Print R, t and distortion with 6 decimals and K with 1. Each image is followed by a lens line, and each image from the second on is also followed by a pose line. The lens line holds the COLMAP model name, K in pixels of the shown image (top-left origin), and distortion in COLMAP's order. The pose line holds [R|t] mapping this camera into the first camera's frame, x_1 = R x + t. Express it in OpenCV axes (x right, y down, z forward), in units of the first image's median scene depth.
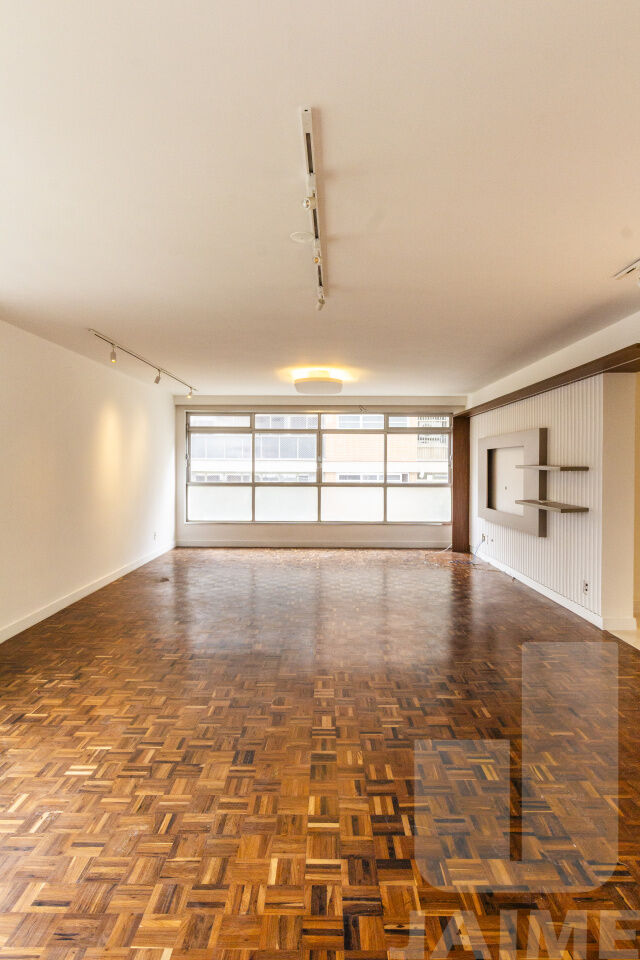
lens RADIAL K [[560.7, 0, 319.6], [0, 560.7, 476.2], [0, 0, 1]] dist [-0.000362, 0.000125]
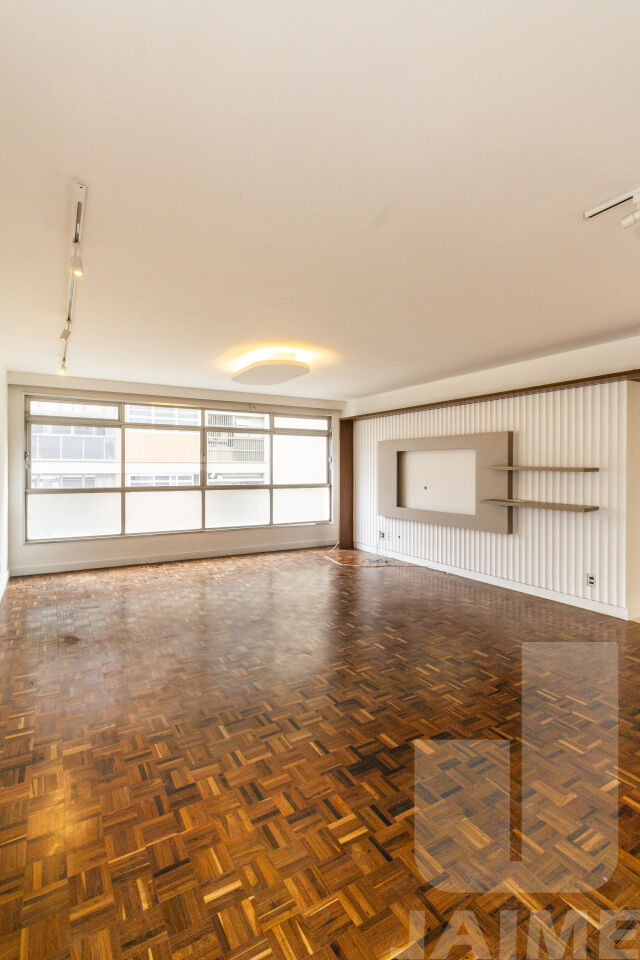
lens RADIAL K [[458.0, 0, 325.9], [0, 458.0, 472.8], [0, 0, 1]] dist [0.014765, -0.000031]
pose [[0.855076, -0.008168, 0.518438, -0.216607], [0.011030, 0.999936, -0.002438, -0.005518], [-0.518385, 0.007803, 0.855111, 0.272874]]
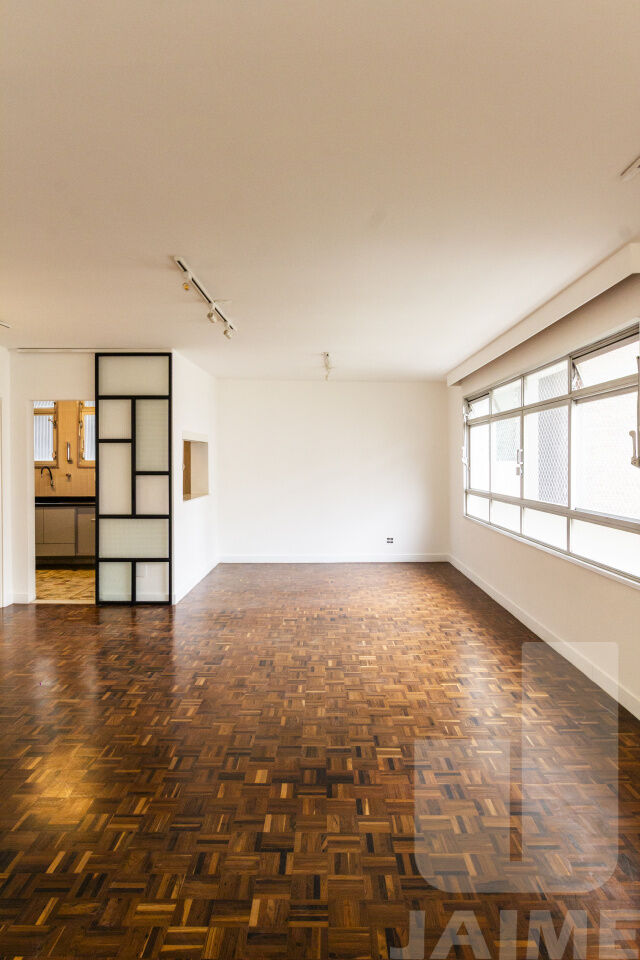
lens RADIAL K [[655.1, 0, 323.4], [0, 655.1, 476.4], [0, 0, 1]] dist [-0.002014, 0.000482]
pose [[-0.999963, 0.003749, -0.007776, -0.077199], [0.003414, 0.999087, 0.042583, -0.019247], [0.007929, 0.042555, -0.999063, 0.761463]]
